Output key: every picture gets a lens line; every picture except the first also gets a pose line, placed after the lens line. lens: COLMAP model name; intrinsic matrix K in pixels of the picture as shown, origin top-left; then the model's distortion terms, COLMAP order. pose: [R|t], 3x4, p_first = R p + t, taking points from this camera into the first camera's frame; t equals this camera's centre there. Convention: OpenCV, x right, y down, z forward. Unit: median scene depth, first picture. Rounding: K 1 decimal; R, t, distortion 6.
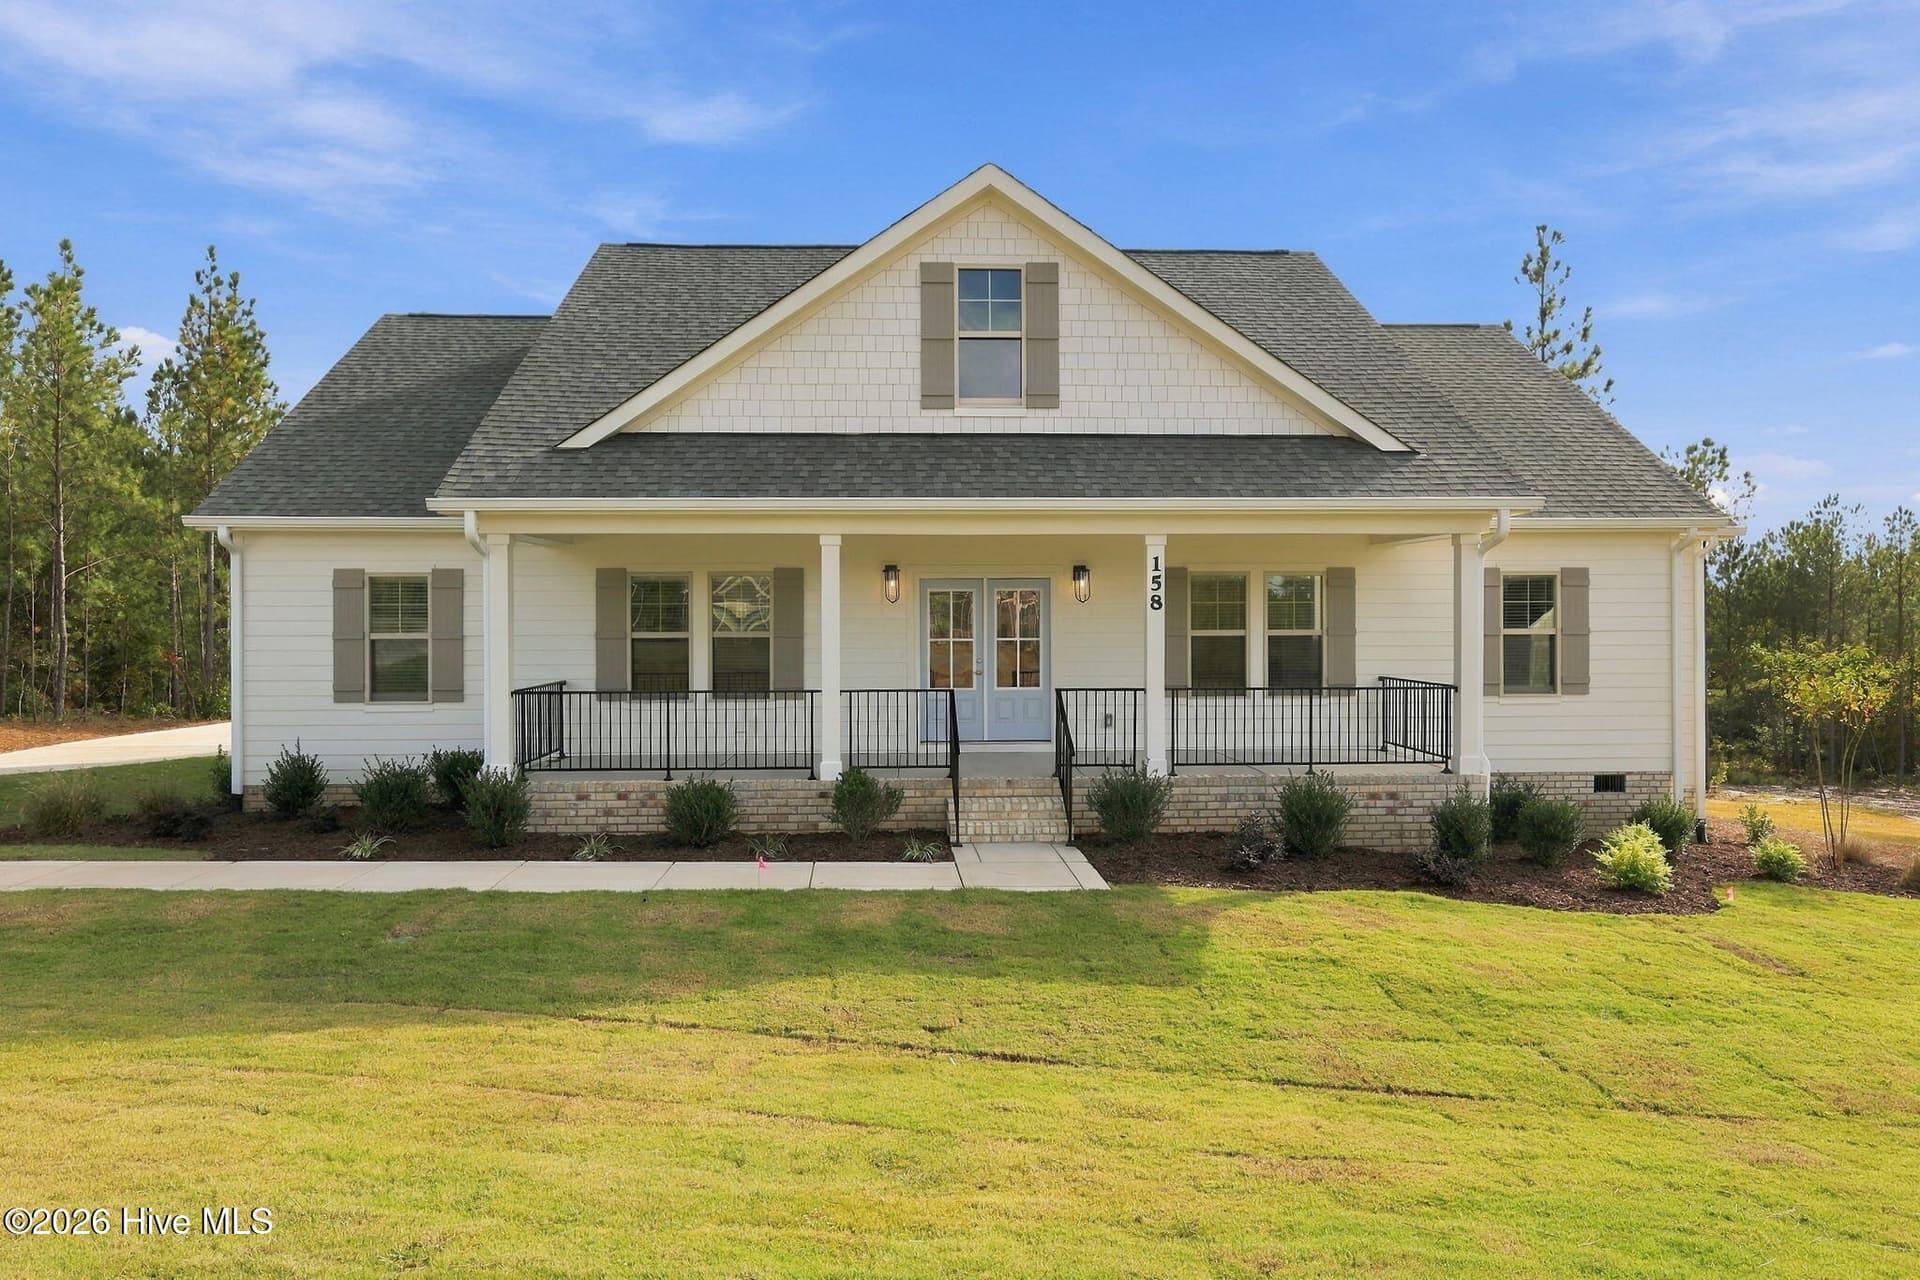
lens RADIAL K [[1239.6, 0, 964.4], [0, 1239.6, 628.2], [0, 0, 1]] dist [-0.001040, 0.000599]
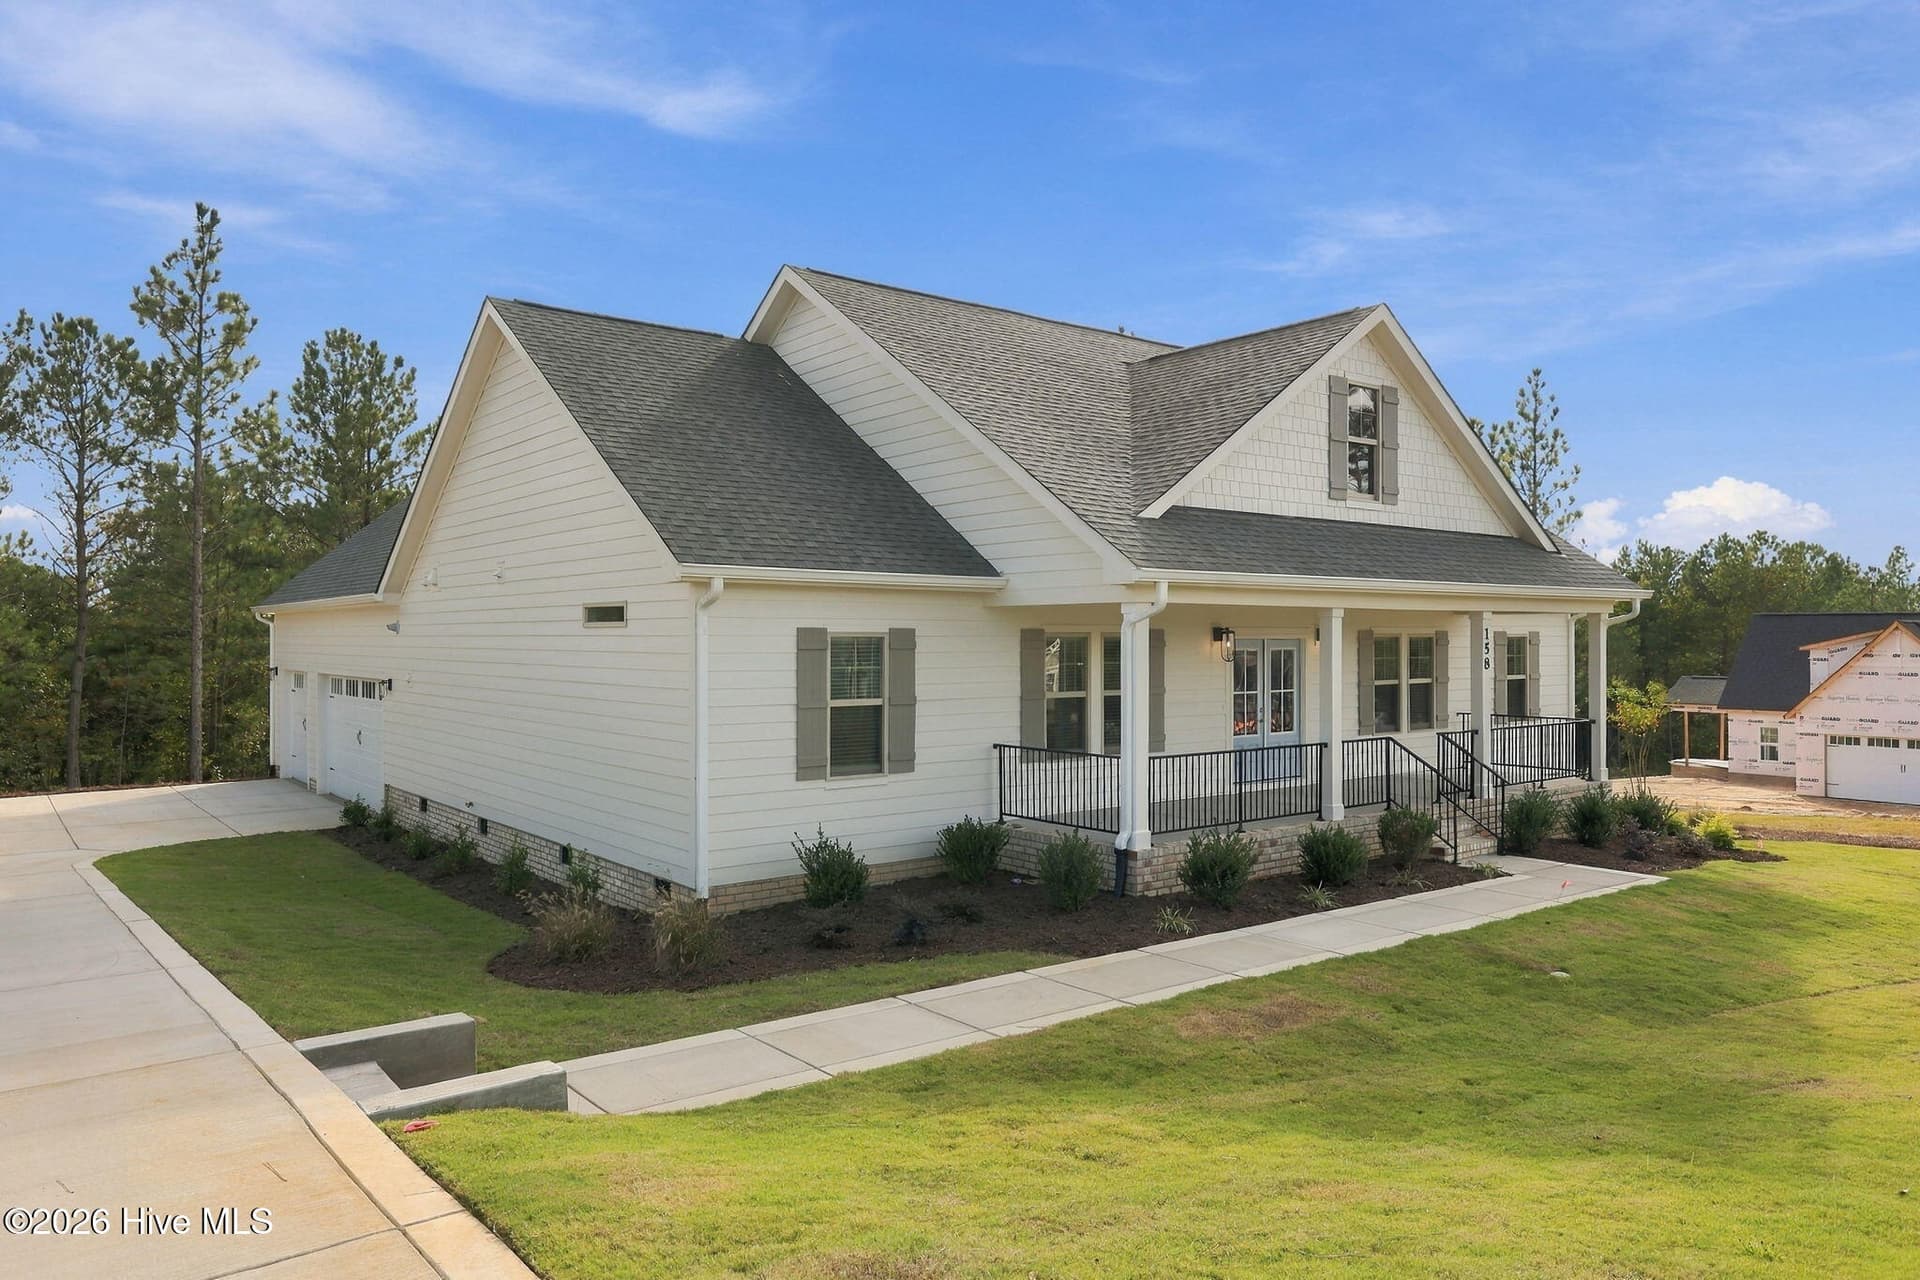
lens RADIAL K [[1296.0, 0, 964.8], [0, 1296.0, 622.2], [0, 0, 1]] dist [-0.002830, -0.001779]
pose [[0.813402, 0.009731, 0.581620, -1.025978], [0.002882, 0.999780, -0.020758, -0.035279], [-0.581694, 0.018561, 0.813196, 0.200439]]
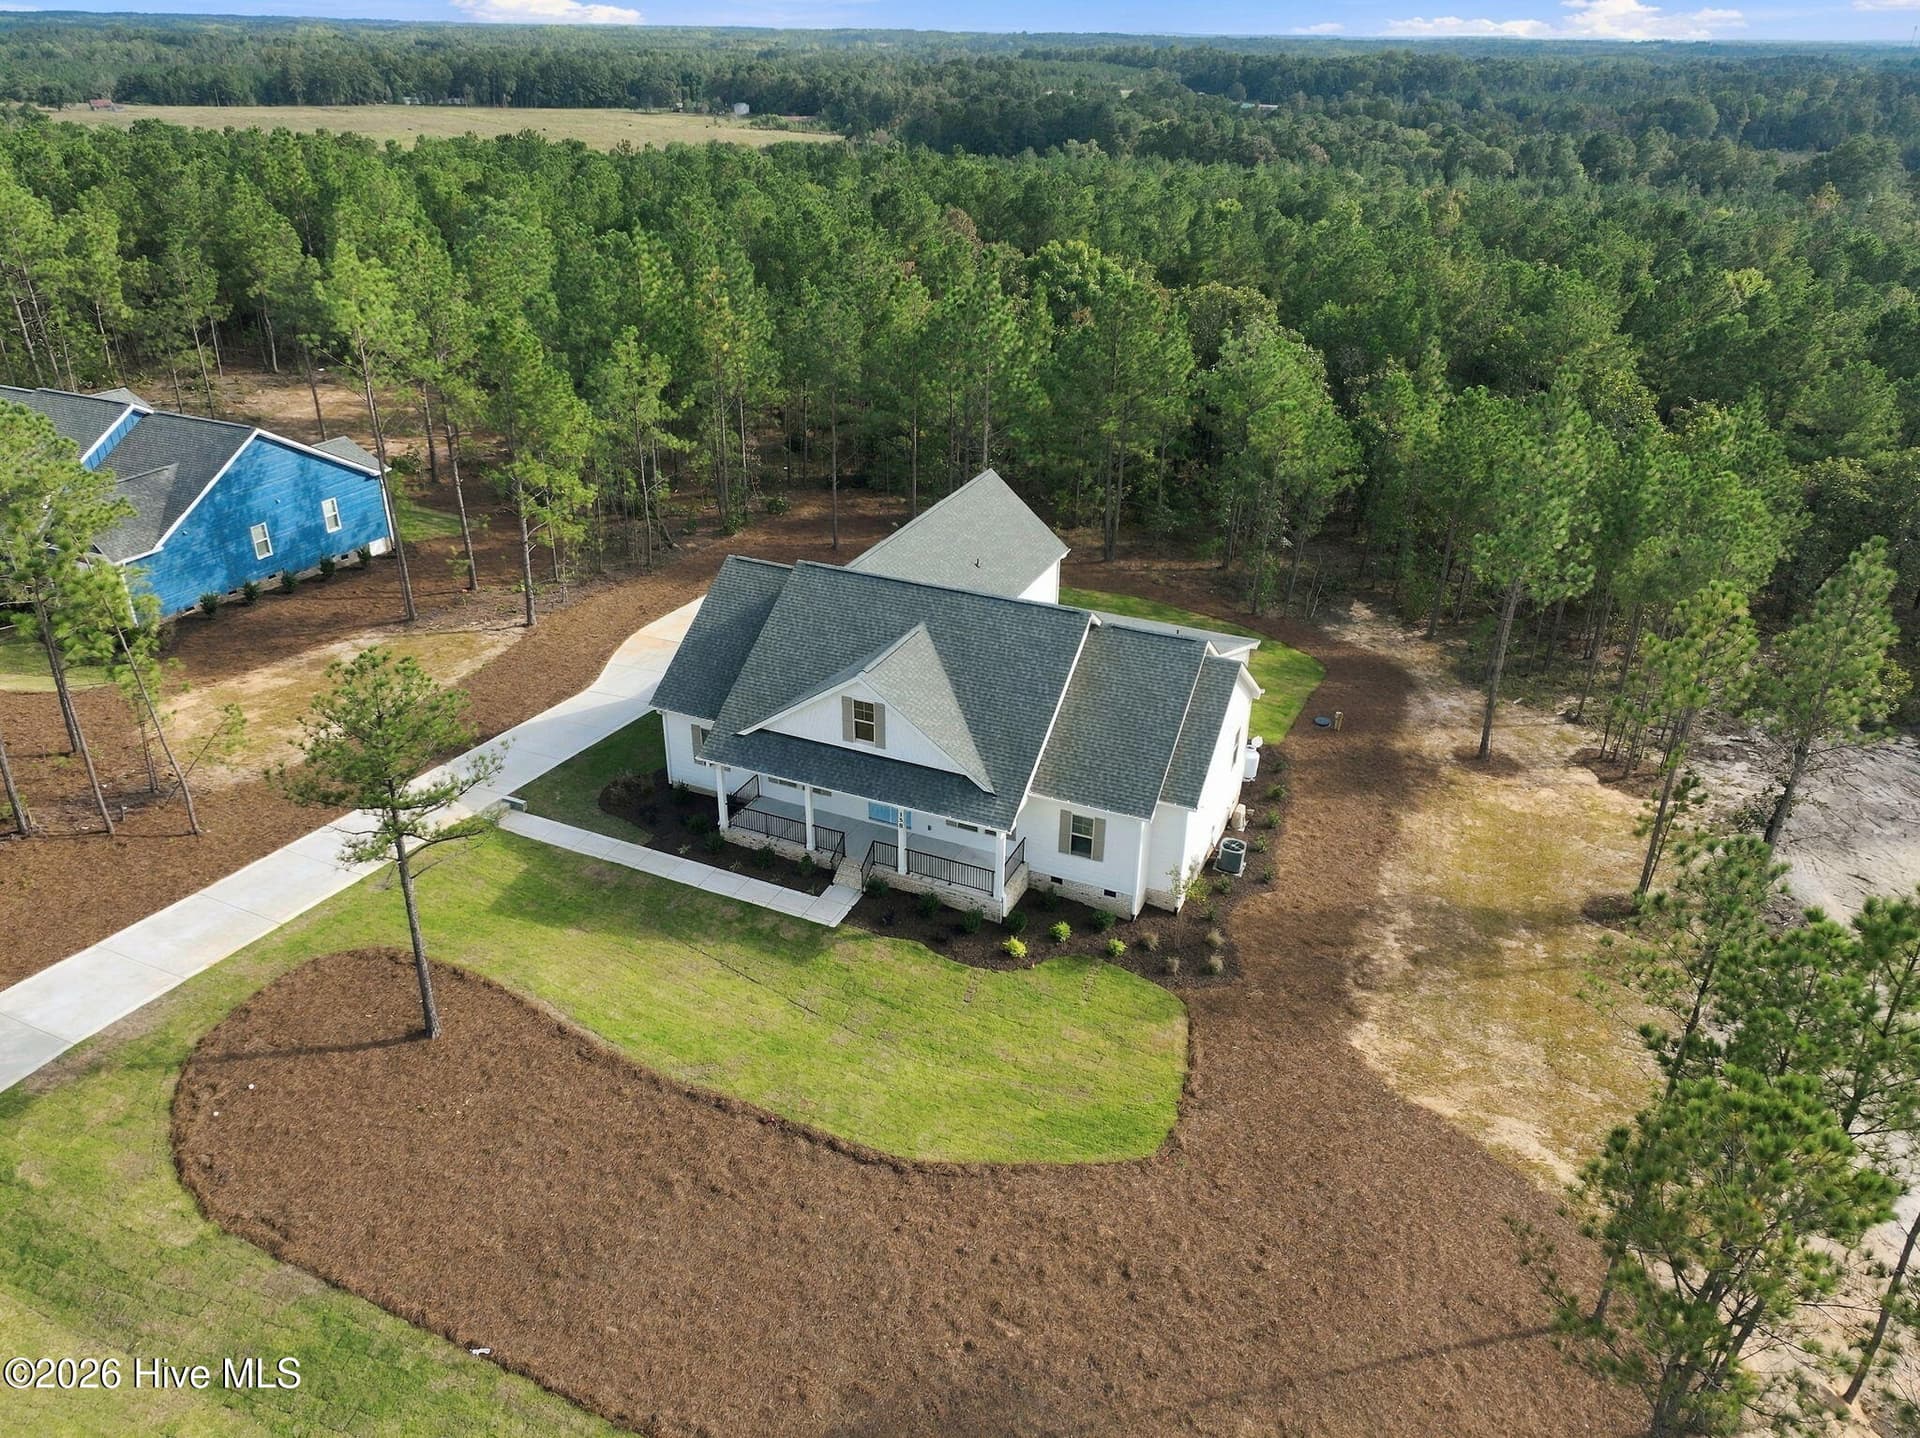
lens RADIAL K [[1354.4, 0, 960.0], [0, 1354.4, 719.0], [0, 0, 1]] dist [0.002778, 0.006061]
pose [[0.891392, 0.218045, -0.397337, 1.460983], [-0.017614, 0.892675, 0.450356, -1.655276], [0.452891, -0.394445, 0.799564, -1.403043]]
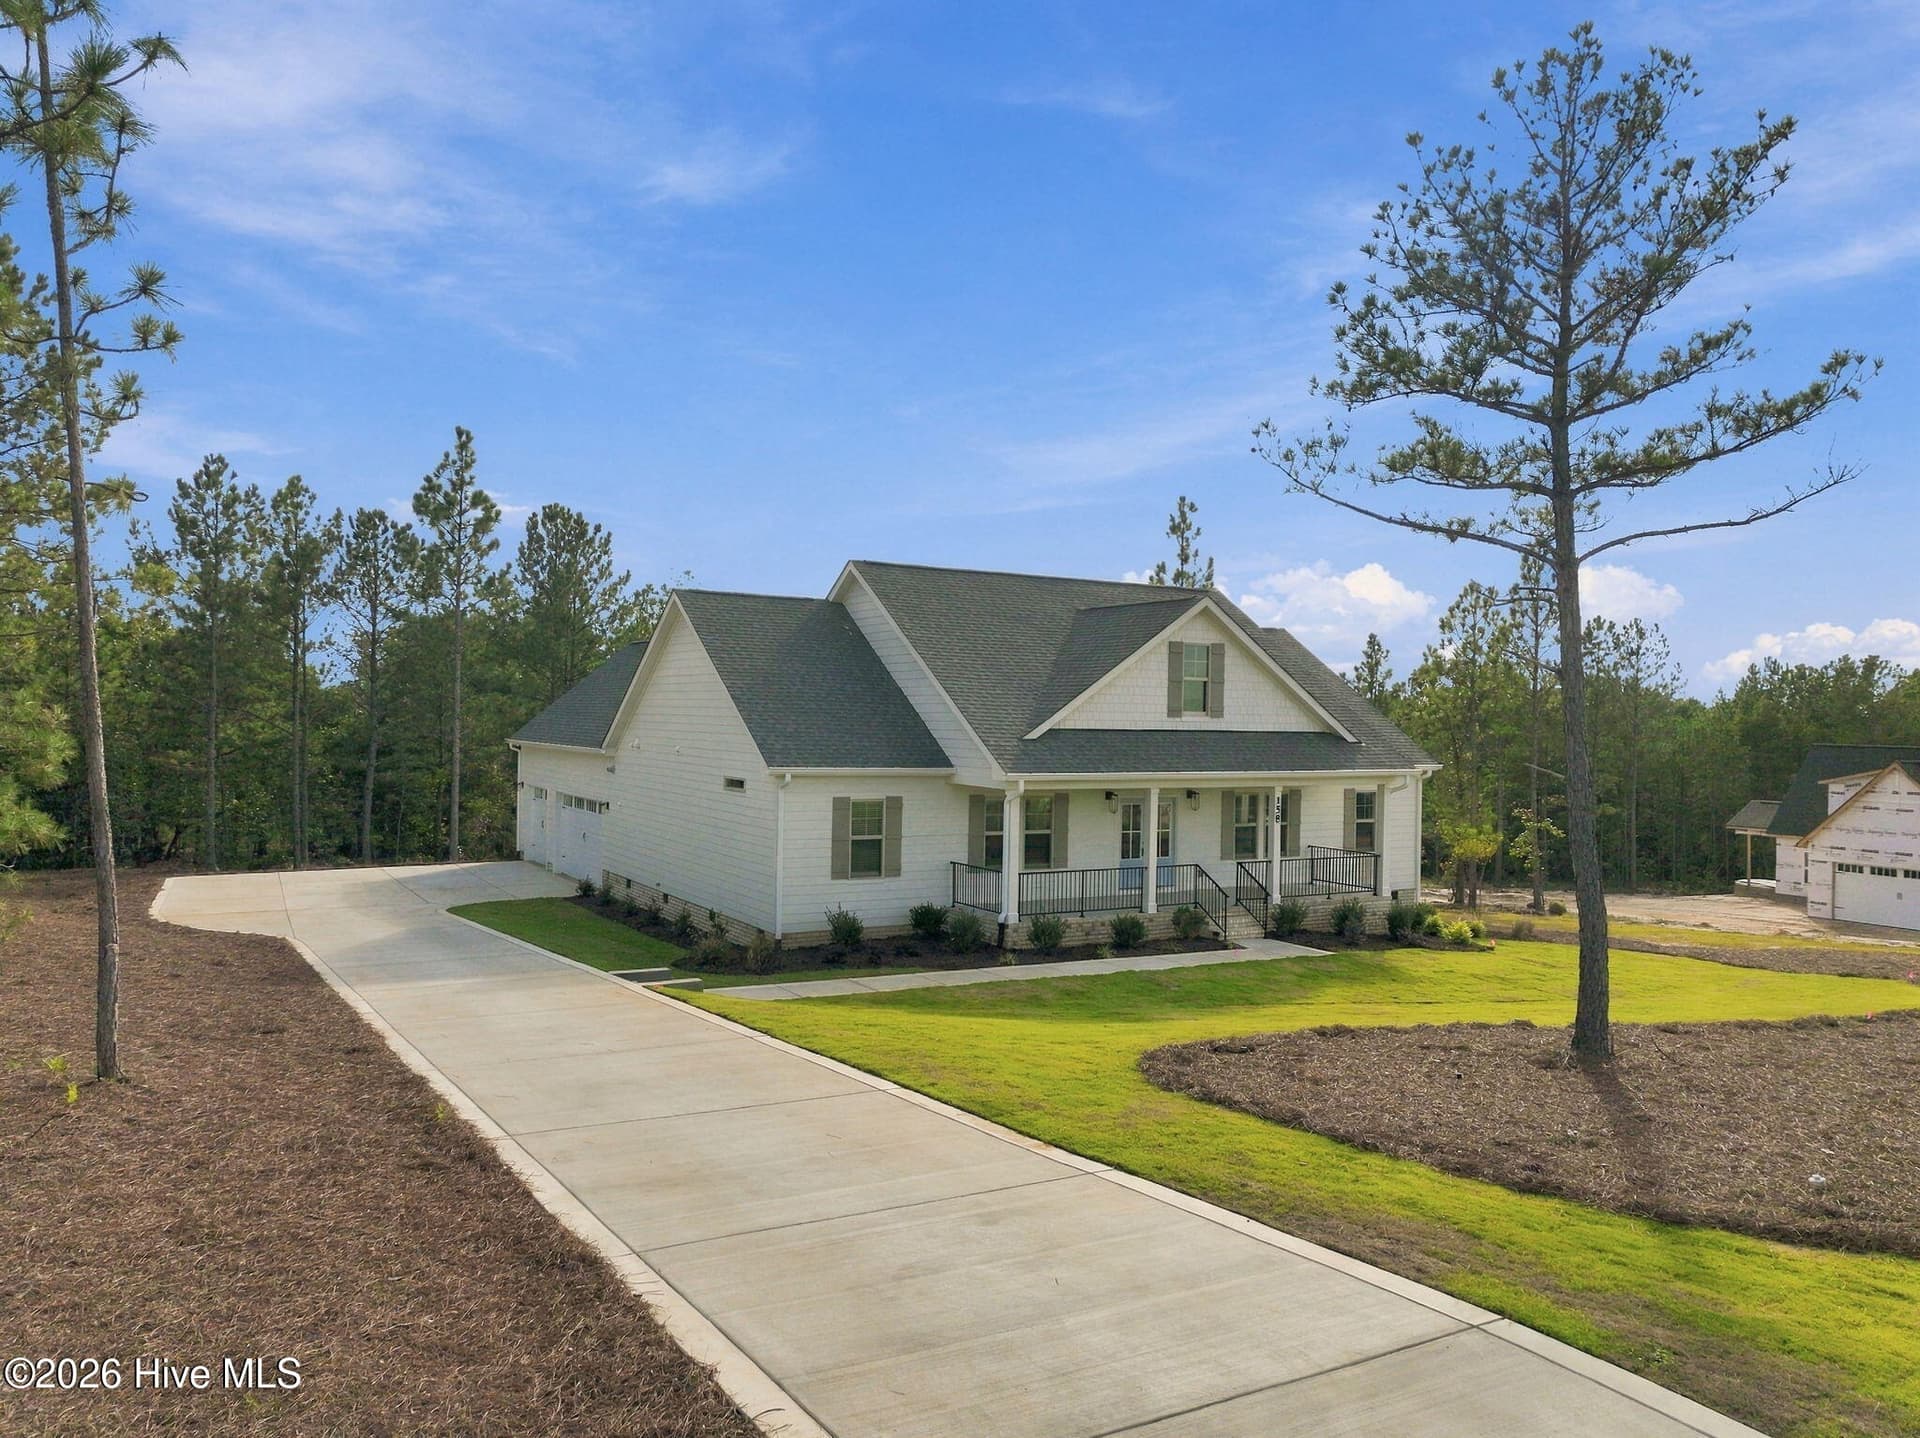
lens RADIAL K [[1376.6, 0, 960.0], [0, 1376.6, 719.0], [0, 0, 1]] dist [0.002382, 0.003452]
pose [[0.884119, 0.018312, 0.466903, -1.310849], [-0.017129, 0.999830, -0.006779, -0.153493], [-0.466948, -0.002004, 0.884283, -0.735205]]
